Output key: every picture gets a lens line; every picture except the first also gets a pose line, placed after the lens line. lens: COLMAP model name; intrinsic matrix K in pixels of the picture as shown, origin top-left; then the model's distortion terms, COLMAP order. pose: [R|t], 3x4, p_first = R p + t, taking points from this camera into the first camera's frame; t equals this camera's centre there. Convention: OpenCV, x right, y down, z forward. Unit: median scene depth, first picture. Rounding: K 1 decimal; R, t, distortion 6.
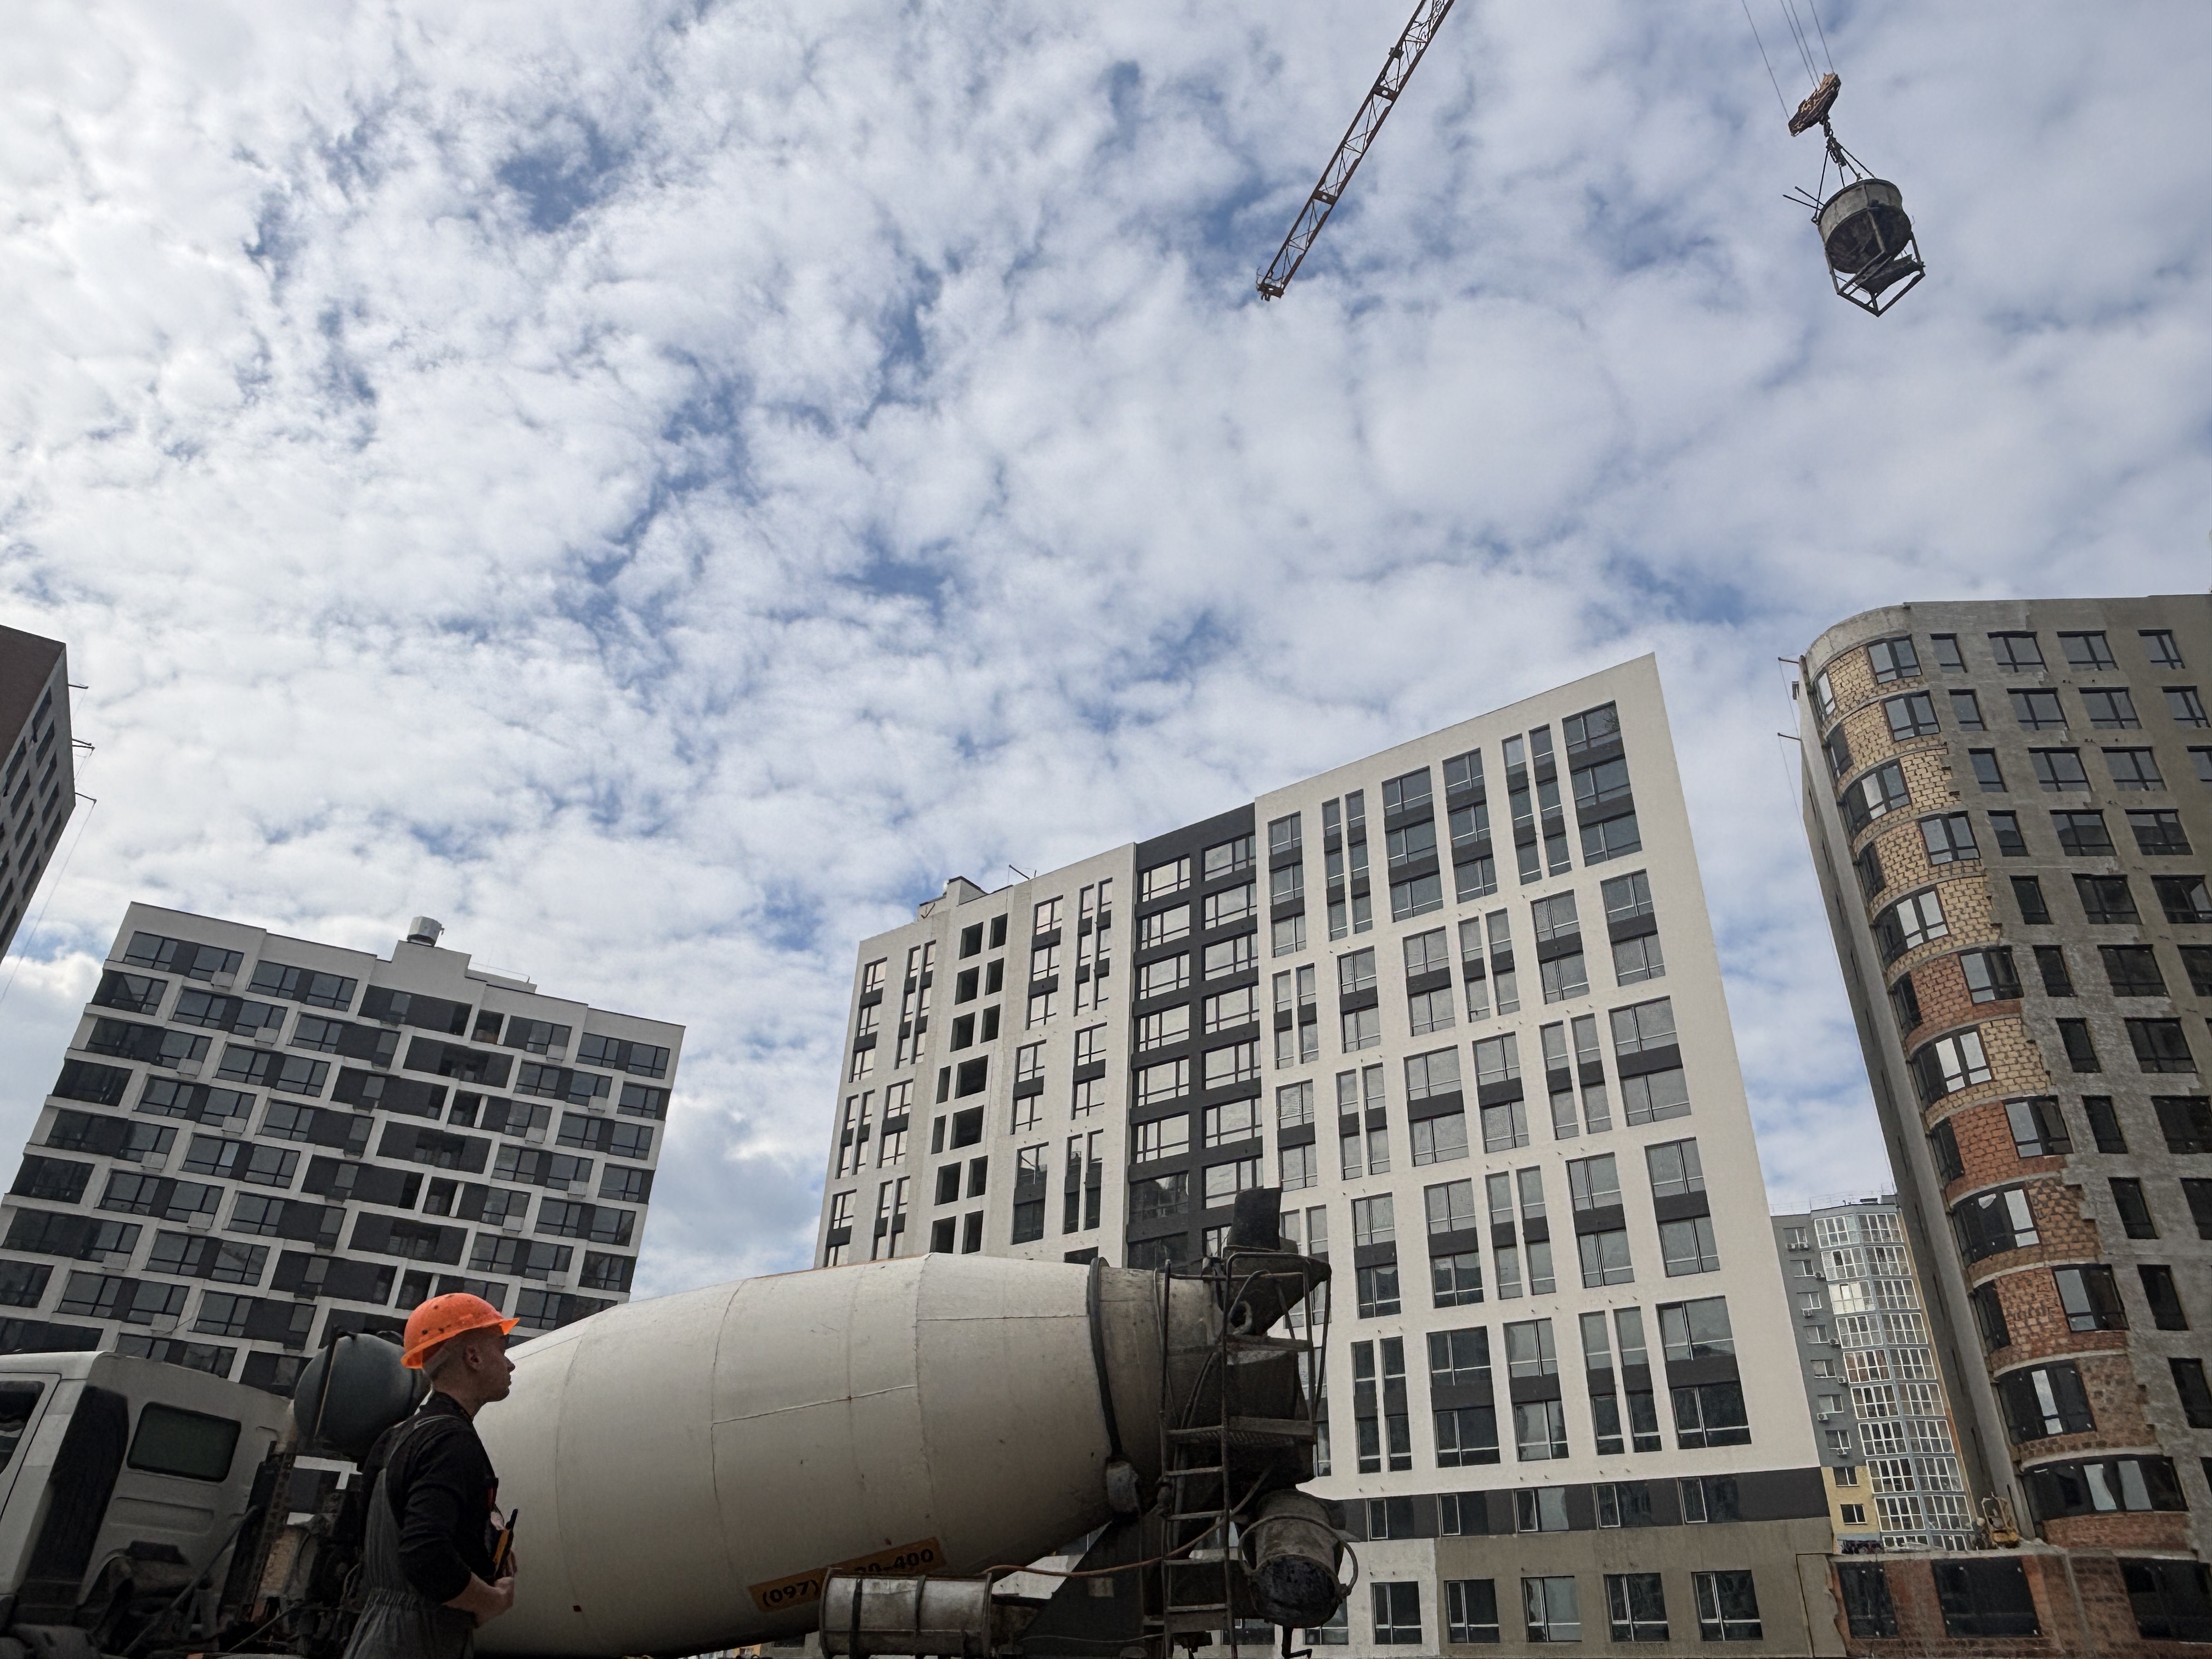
lens RADIAL K [[1476.1, 0, 1104.3], [0, 1476.1, 825.9], [0, 0, 1]] dist [0.015024, -0.021583]
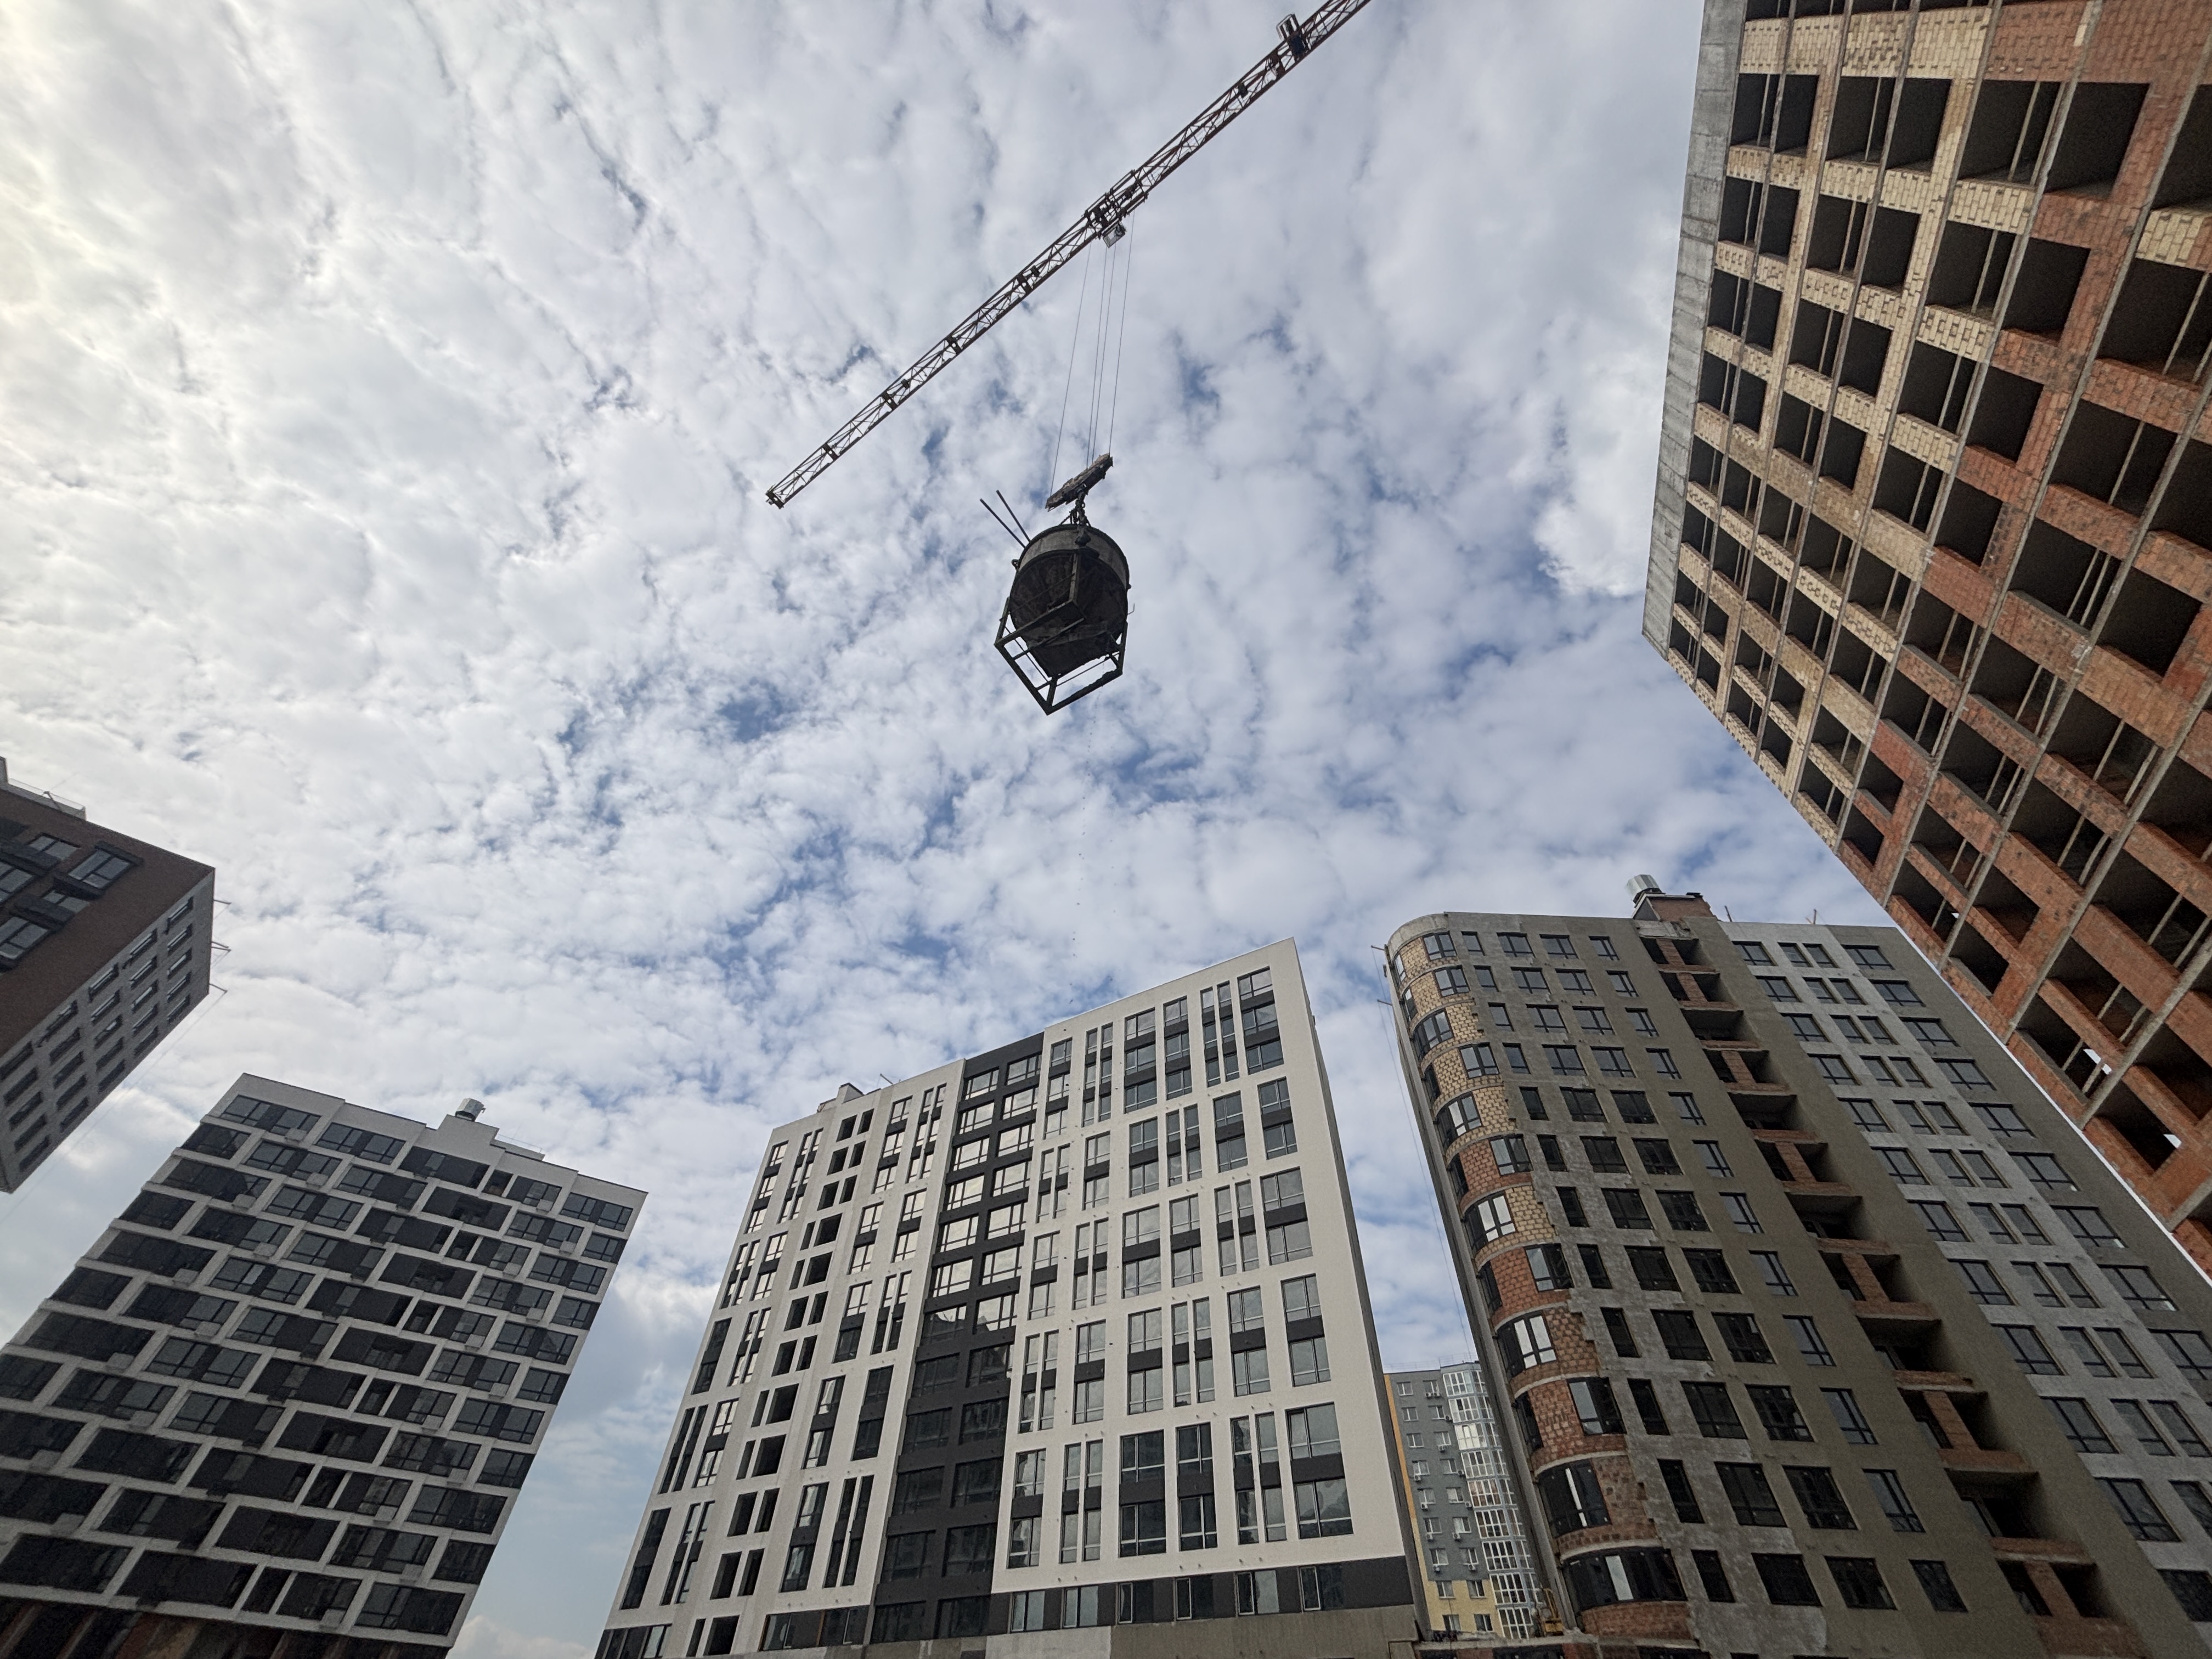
lens RADIAL K [[884.9, 0, 1113.1], [0, 884.9, 837.7], [0, 0, 1]] dist [-0.008987, 0.004139]
pose [[0.995049, 0.070772, 0.069779, 0.116022], [-0.046955, 0.953554, -0.297541, 0.070612], [-0.087596, 0.292791, 0.952156, 0.110361]]
